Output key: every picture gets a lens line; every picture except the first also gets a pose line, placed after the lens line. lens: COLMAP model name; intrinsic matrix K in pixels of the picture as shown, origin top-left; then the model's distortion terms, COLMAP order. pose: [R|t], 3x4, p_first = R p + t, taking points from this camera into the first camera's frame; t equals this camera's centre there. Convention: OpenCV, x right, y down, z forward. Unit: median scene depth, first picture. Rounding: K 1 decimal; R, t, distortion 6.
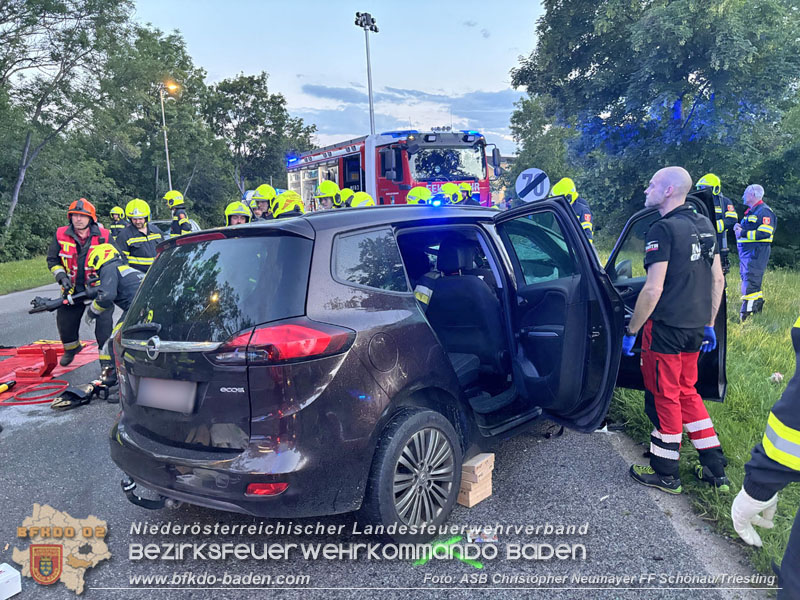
lens RADIAL K [[626.4, 0, 396.6], [0, 626.4, 295.3], [0, 0, 1]] dist [0.058774, -0.073869]
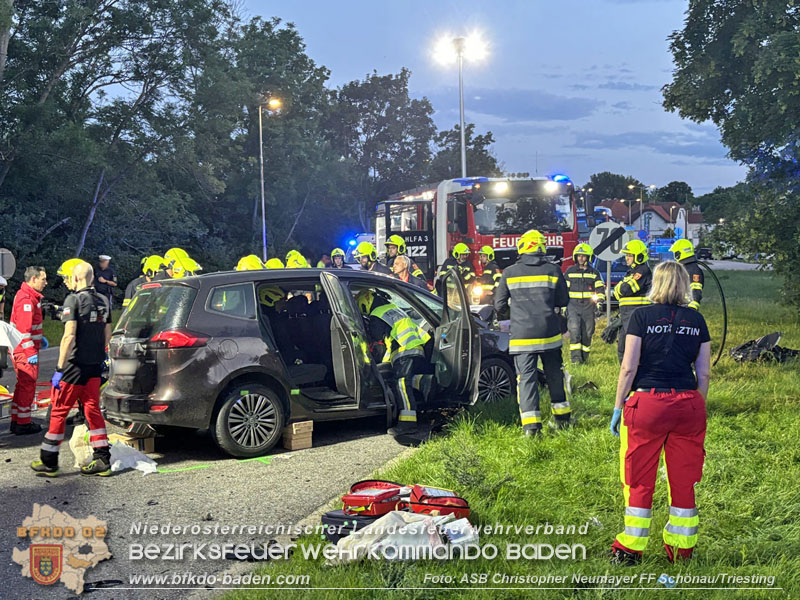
lens RADIAL K [[1024.5, 0, 388.0], [0, 1024.5, 279.7], [0, 0, 1]] dist [0.043200, 0.000000]
pose [[0.967968, 0.022938, -0.250024, 0.107797], [-0.050760, 0.993133, -0.105405, 0.016608], [0.245889, 0.114720, 0.962485, -0.168285]]
